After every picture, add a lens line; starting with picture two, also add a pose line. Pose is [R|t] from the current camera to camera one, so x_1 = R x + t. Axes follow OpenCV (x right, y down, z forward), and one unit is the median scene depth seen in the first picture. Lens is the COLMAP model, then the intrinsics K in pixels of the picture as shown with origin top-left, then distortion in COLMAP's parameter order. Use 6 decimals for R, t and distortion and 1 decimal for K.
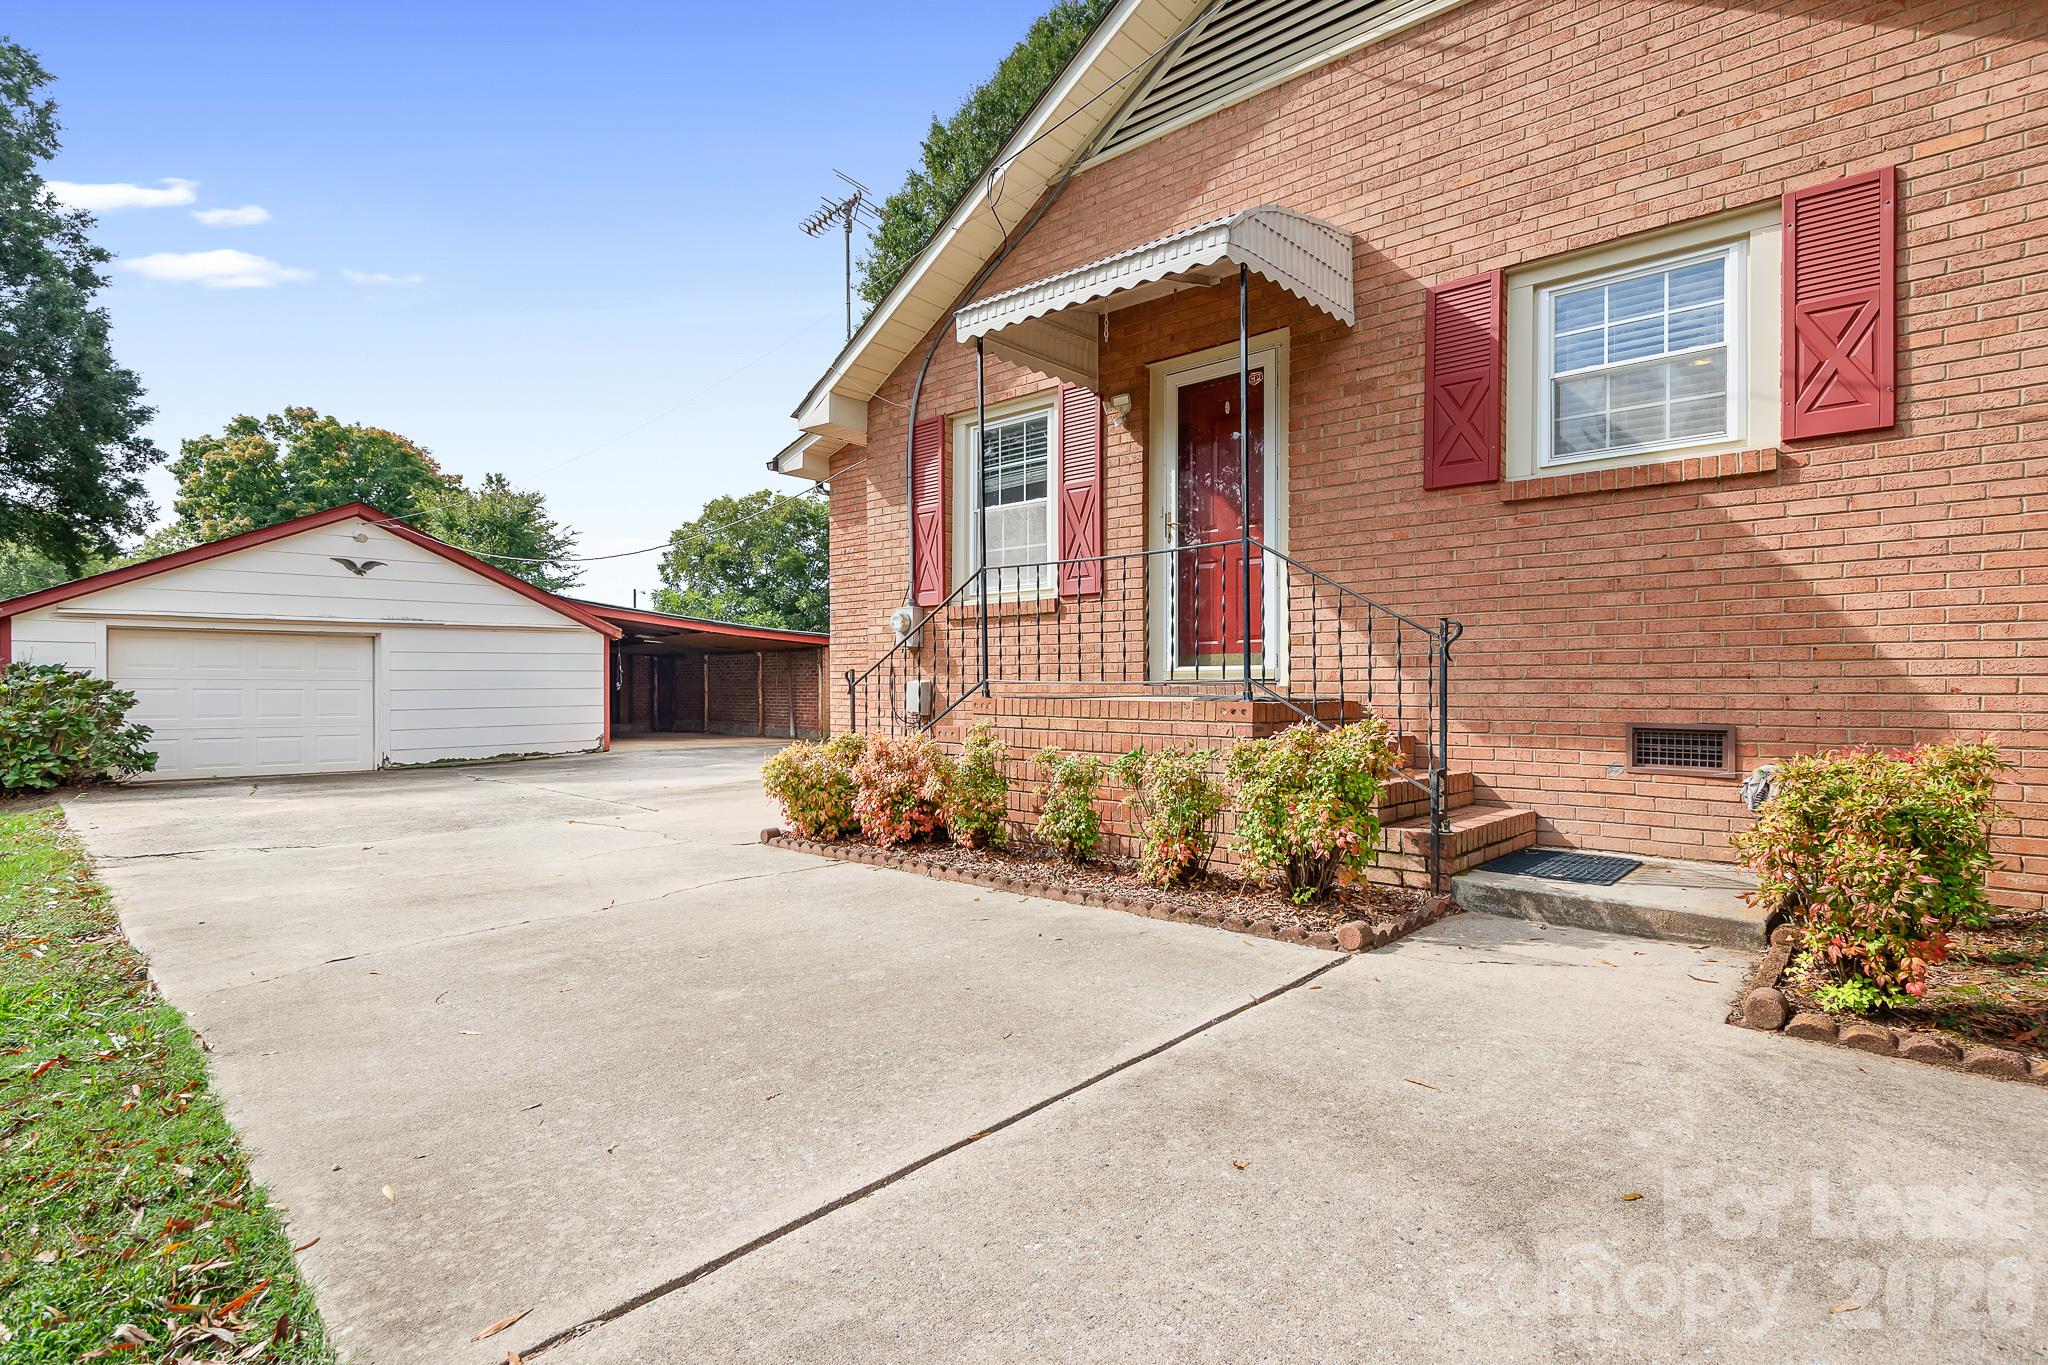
lens RADIAL K [[1010.3, 0, 1014.8], [0, 1010.3, 687.9], [0, 0, 1]] dist [0.008584, -0.004630]
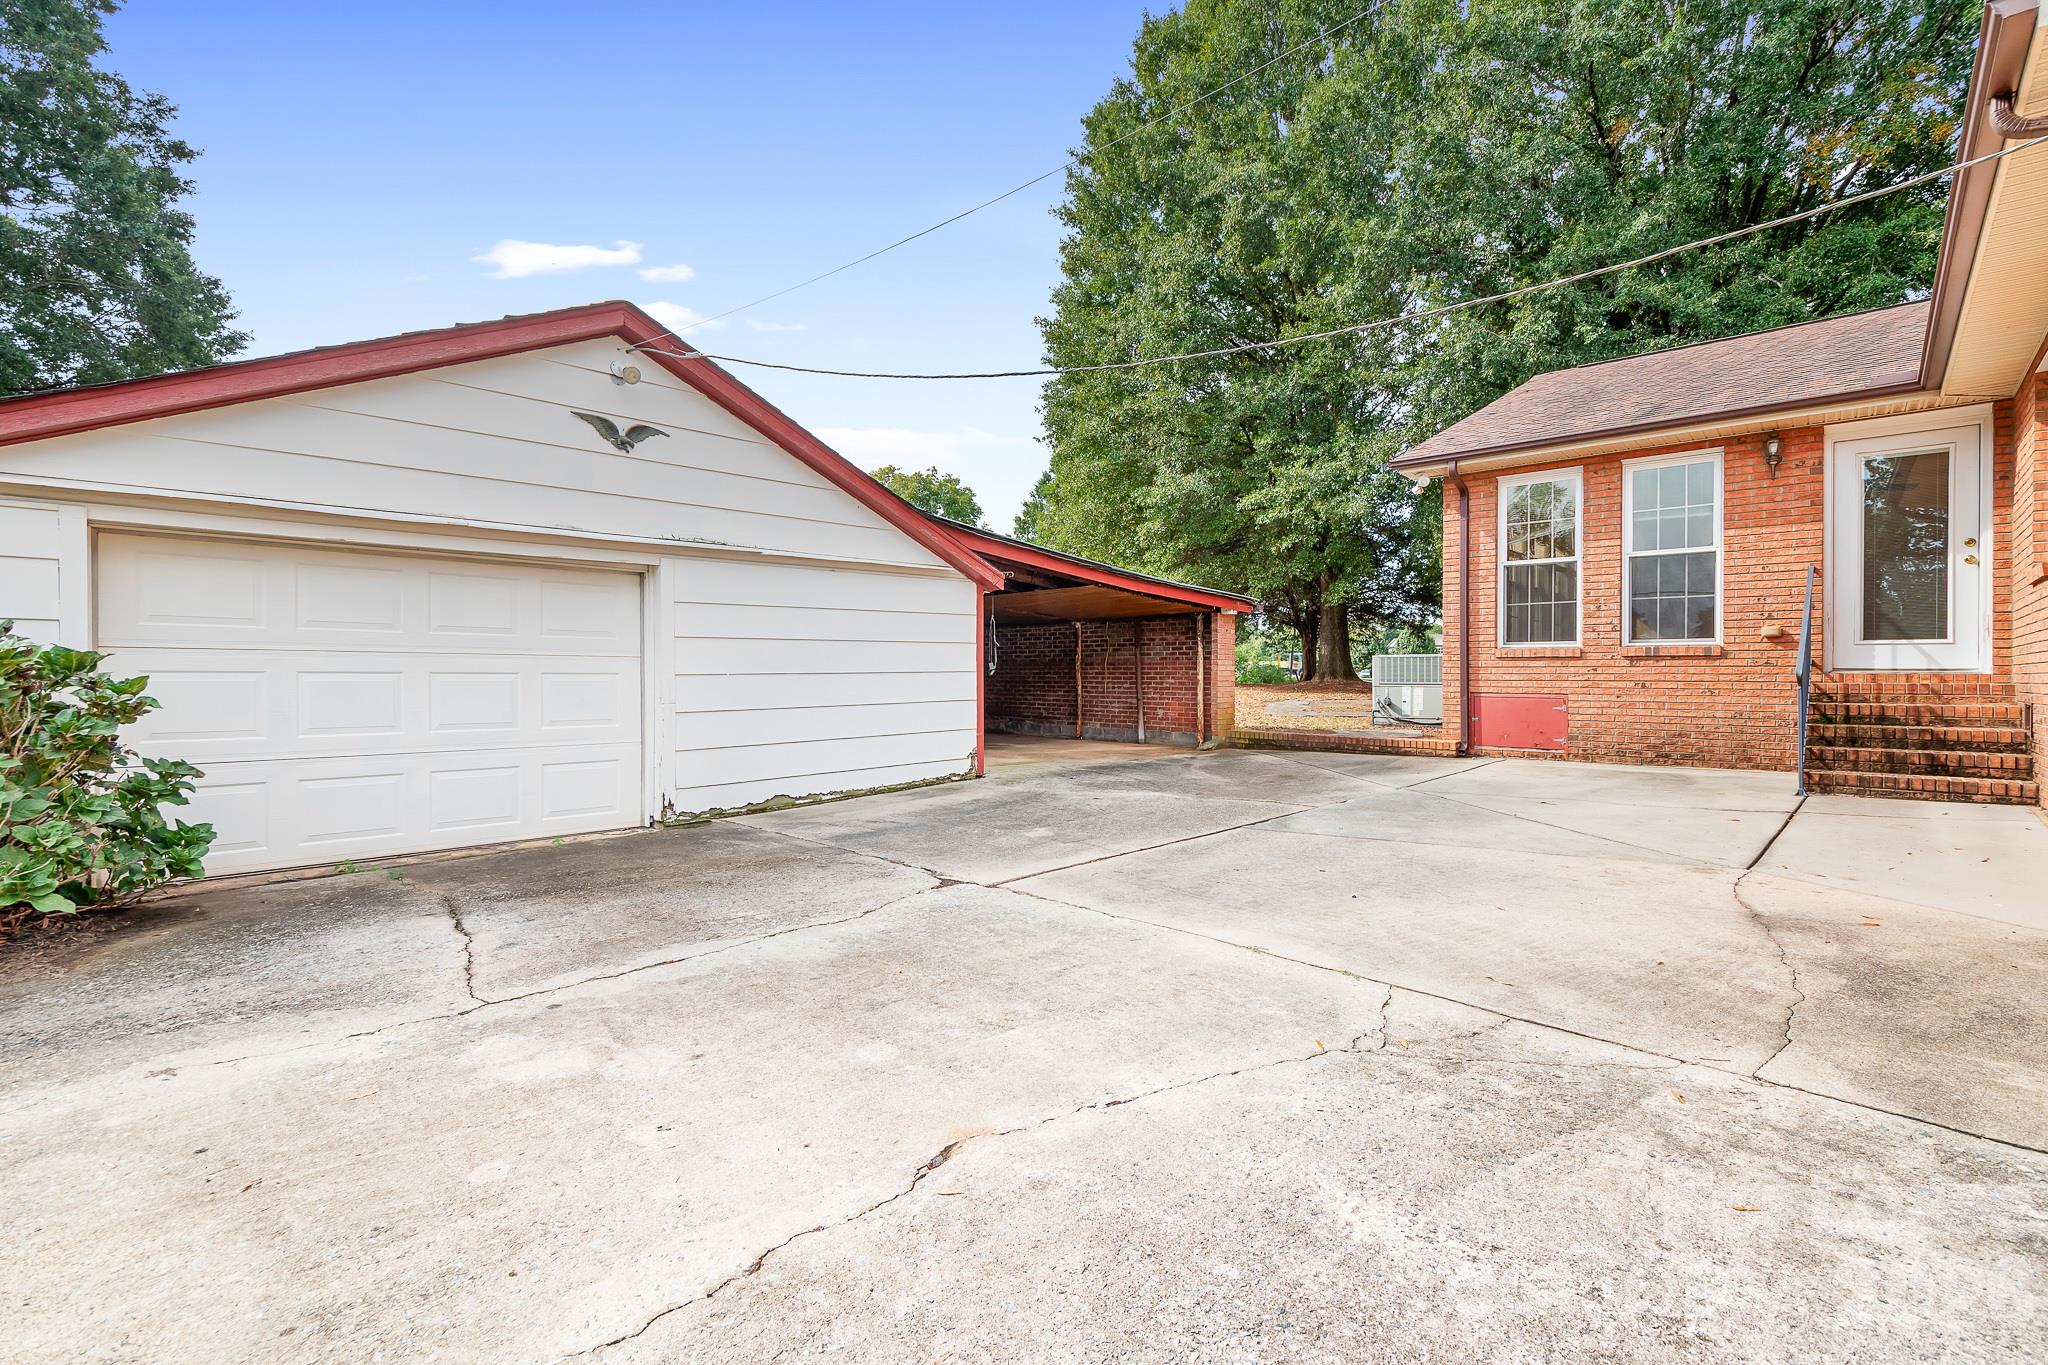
lens RADIAL K [[926.1, 0, 1043.1], [0, 926.1, 673.5], [0, 0, 1]] dist [0.021077, -0.005496]
pose [[0.999966, -0.000800, -0.008154, -0.362784], [0.000797, 1.000000, -0.000336, 0.001449], [0.008154, 0.000329, 0.999967, 0.447617]]
